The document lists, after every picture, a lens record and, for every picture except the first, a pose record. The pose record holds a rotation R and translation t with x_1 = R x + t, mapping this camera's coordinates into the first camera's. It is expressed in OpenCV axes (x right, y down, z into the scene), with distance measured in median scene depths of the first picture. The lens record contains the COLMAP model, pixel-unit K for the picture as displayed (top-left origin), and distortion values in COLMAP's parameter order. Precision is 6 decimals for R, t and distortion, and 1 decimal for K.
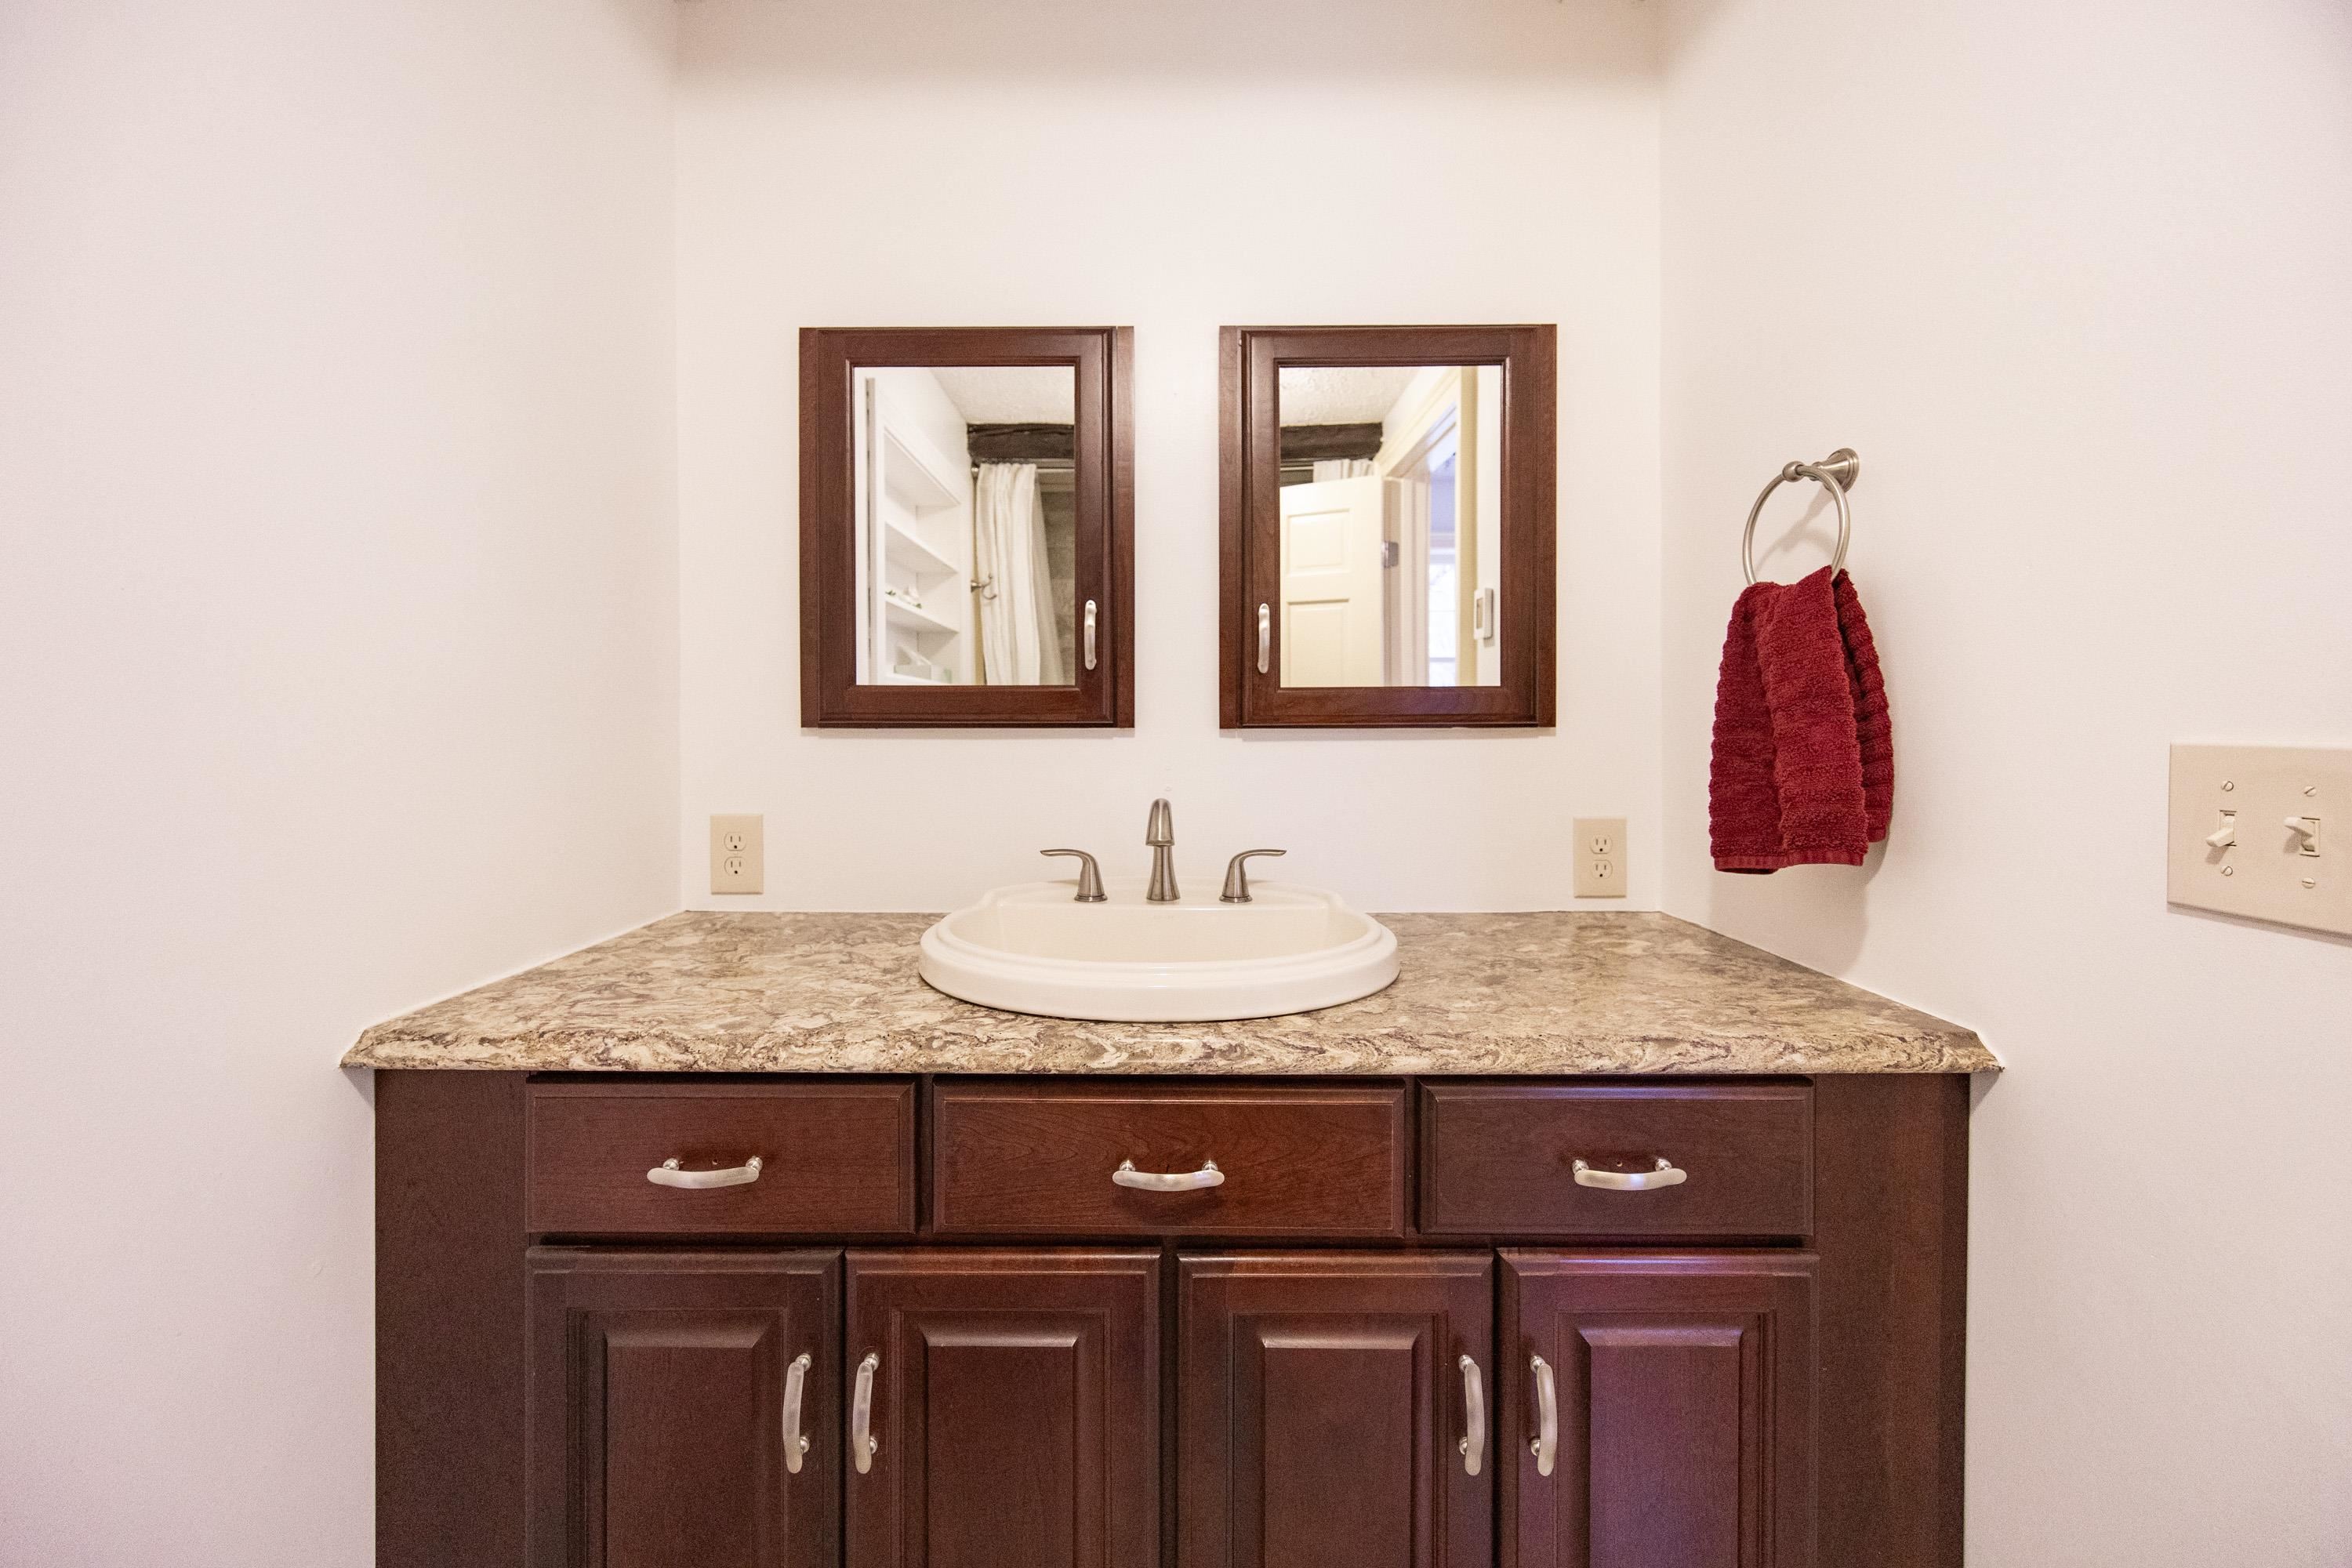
lens RADIAL K [[998.4, 0, 1171.7], [0, 998.4, 647.4], [0, 0, 1]] dist [-0.006806, -0.000097]
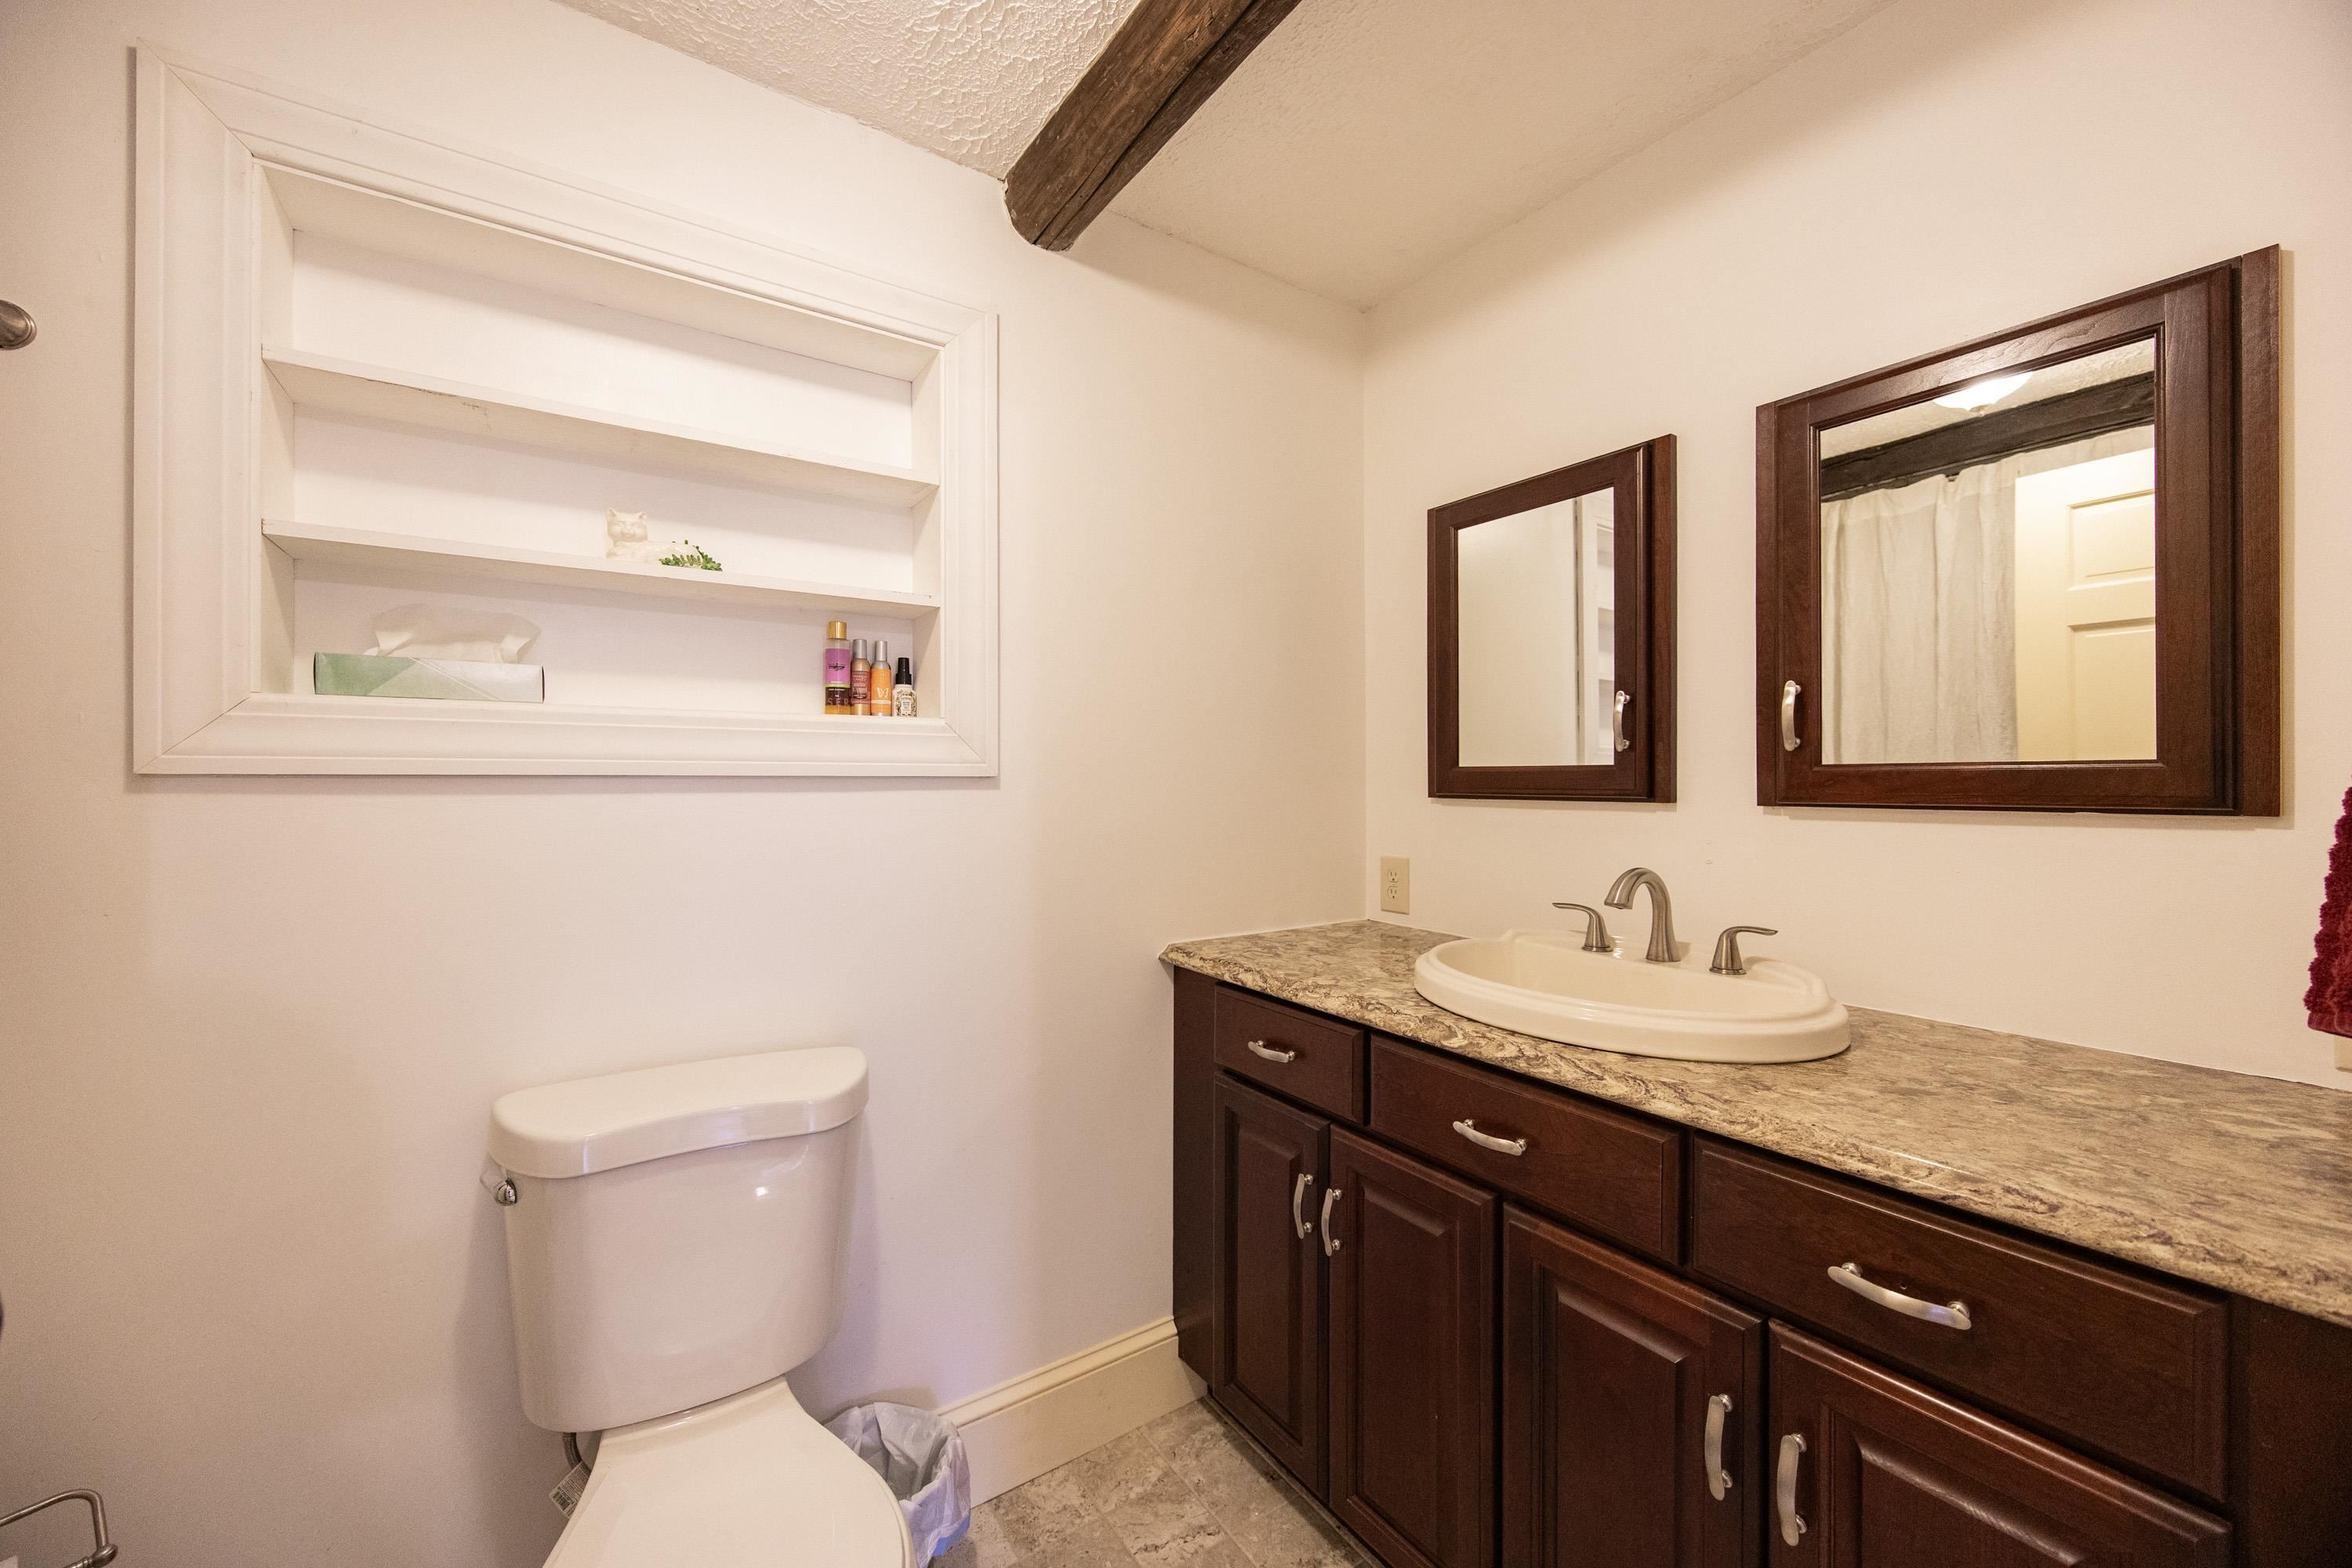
lens RADIAL K [[1018.0, 0, 1177.3], [0, 1018.0, 778.1], [0, 0, 1]] dist [-0.000167, 0.000381]
pose [[0.520455, 0.000889, -0.853889, 0.839890], [0.052374, 0.998083, 0.032961, -0.015105], [0.852281, -0.061876, 0.519411, -0.029795]]
